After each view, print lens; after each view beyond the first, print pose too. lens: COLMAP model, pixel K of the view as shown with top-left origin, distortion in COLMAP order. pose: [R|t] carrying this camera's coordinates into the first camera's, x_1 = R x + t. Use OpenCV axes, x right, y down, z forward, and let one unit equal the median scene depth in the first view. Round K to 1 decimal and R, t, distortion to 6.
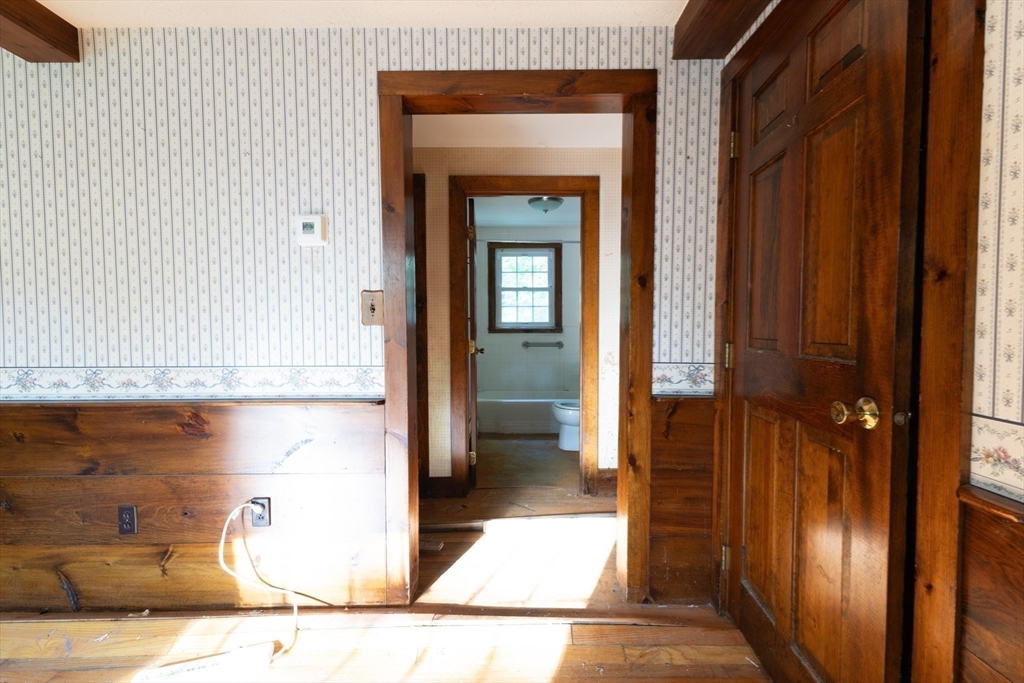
lens RADIAL K [[456.8, 0, 502.0], [0, 456.8, 339.8], [0, 0, 1]] dist [0.021055, -0.006845]
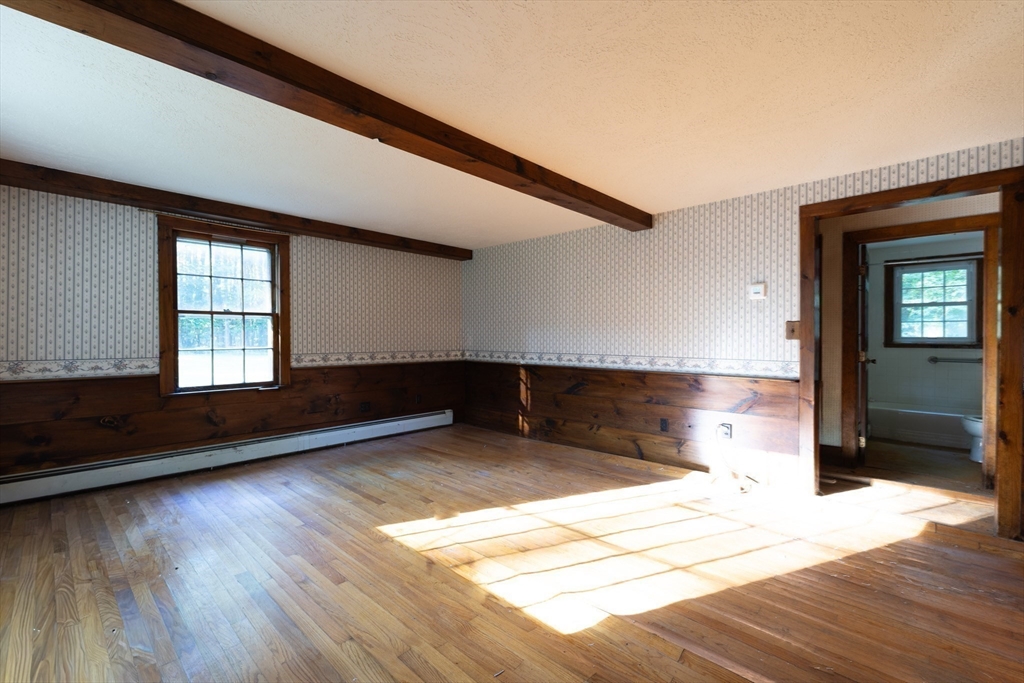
lens RADIAL K [[456.8, 0, 502.0], [0, 456.8, 339.8], [0, 0, 1]] dist [0.021055, -0.006845]
pose [[0.740845, 0.009253, -0.671612, 0.100723], [-0.028526, 0.999436, -0.017697, 0.036547], [0.671070, 0.032269, 0.740691, -1.192734]]
